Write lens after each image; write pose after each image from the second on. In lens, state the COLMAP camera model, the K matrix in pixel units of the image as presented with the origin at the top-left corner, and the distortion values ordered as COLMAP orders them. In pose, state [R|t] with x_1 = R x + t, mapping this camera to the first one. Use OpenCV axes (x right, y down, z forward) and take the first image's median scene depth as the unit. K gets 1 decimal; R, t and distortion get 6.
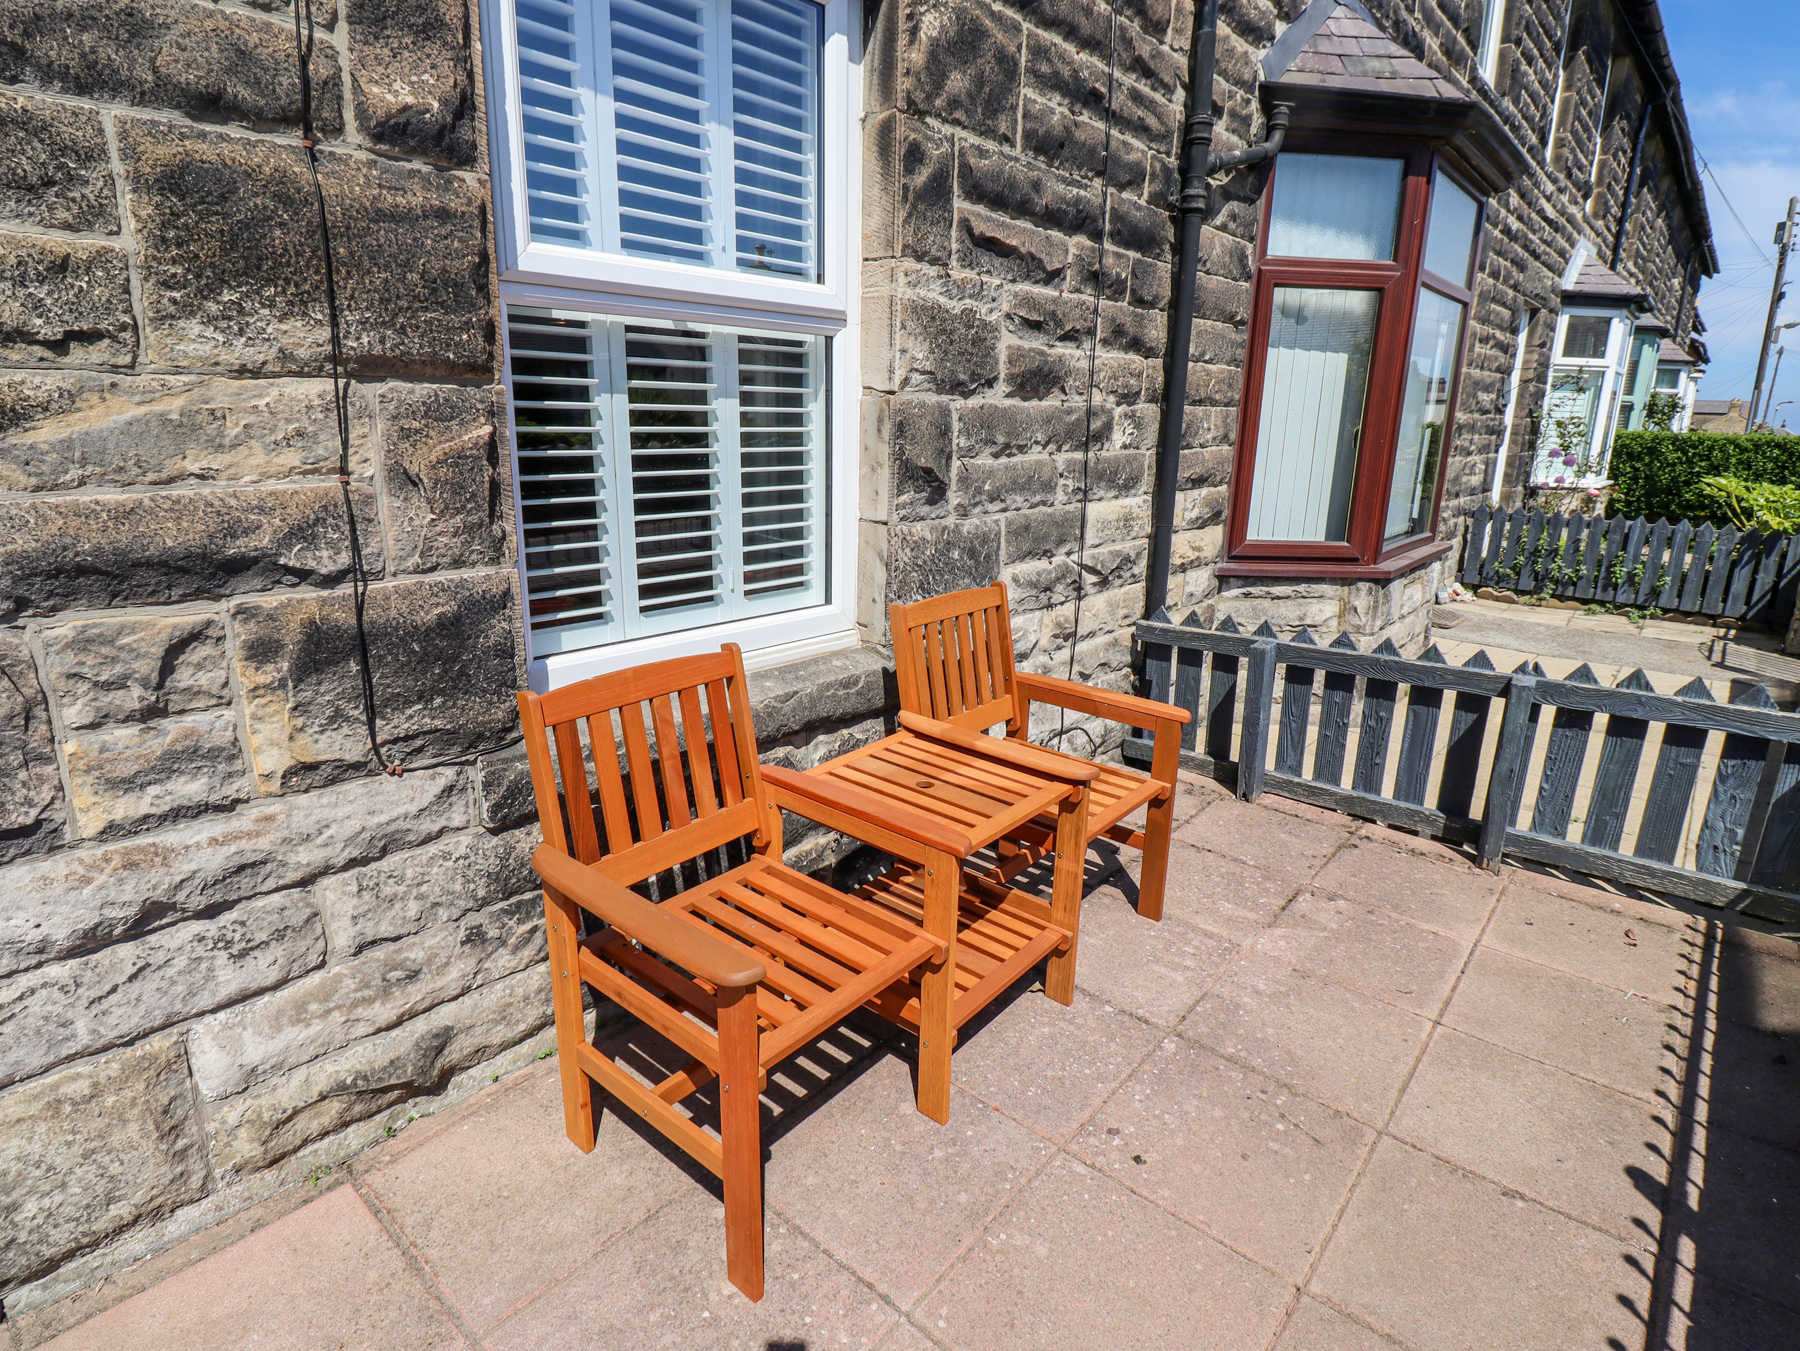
lens RADIAL K [[942.4, 0, 921.4], [0, 942.4, 650.3], [0, 0, 1]] dist [-0.000614, -0.013650]
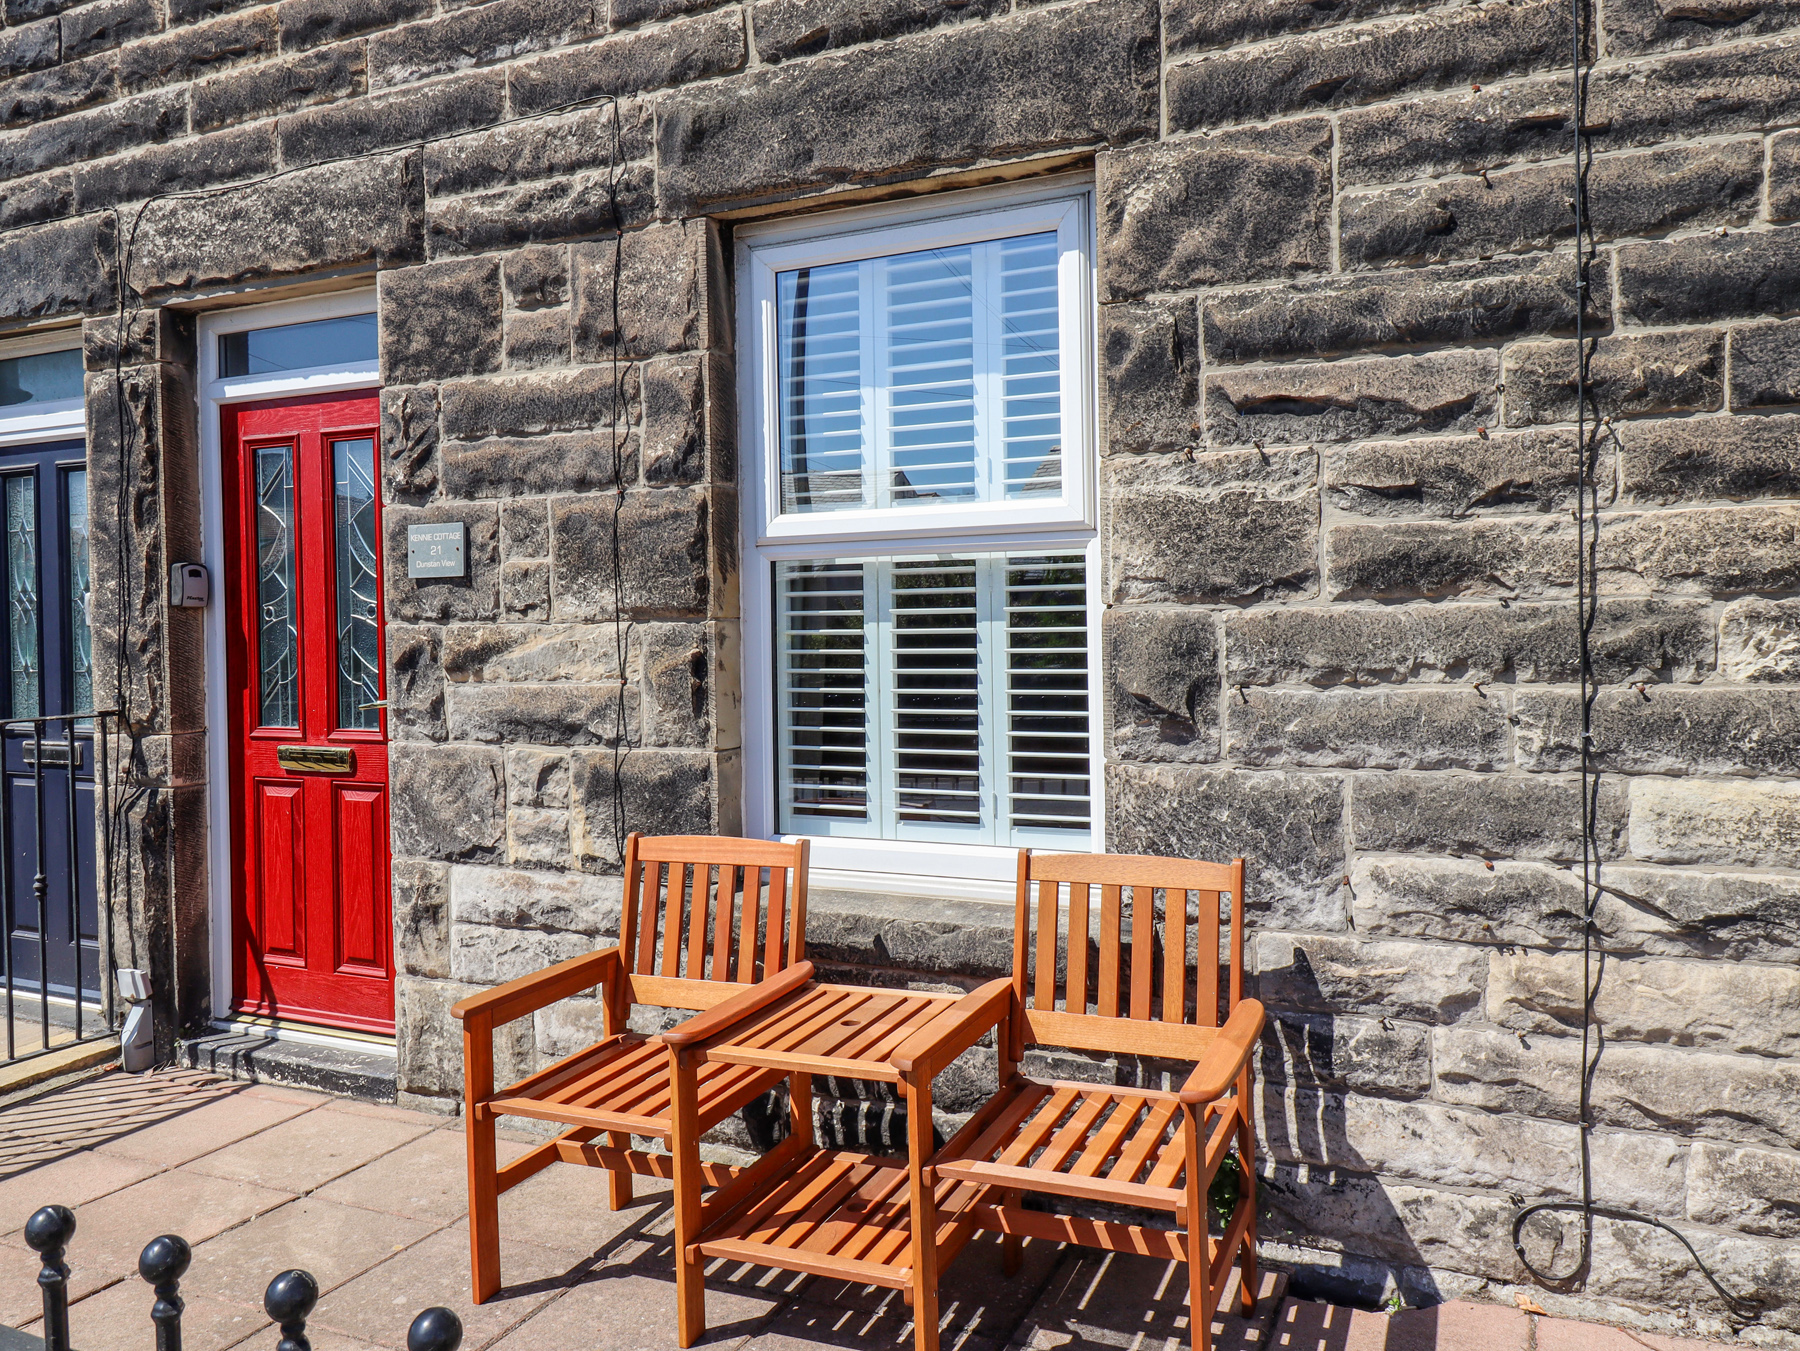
lens RADIAL K [[1403.7, 0, 902.8], [0, 1403.7, 649.7], [0, 0, 1]] dist [0.008661, -0.006988]
pose [[0.255809, -0.015785, -0.966599, 1.094155], [-0.220675, 0.972515, -0.074283, -0.097212], [0.941204, 0.232306, 0.245294, 0.505387]]
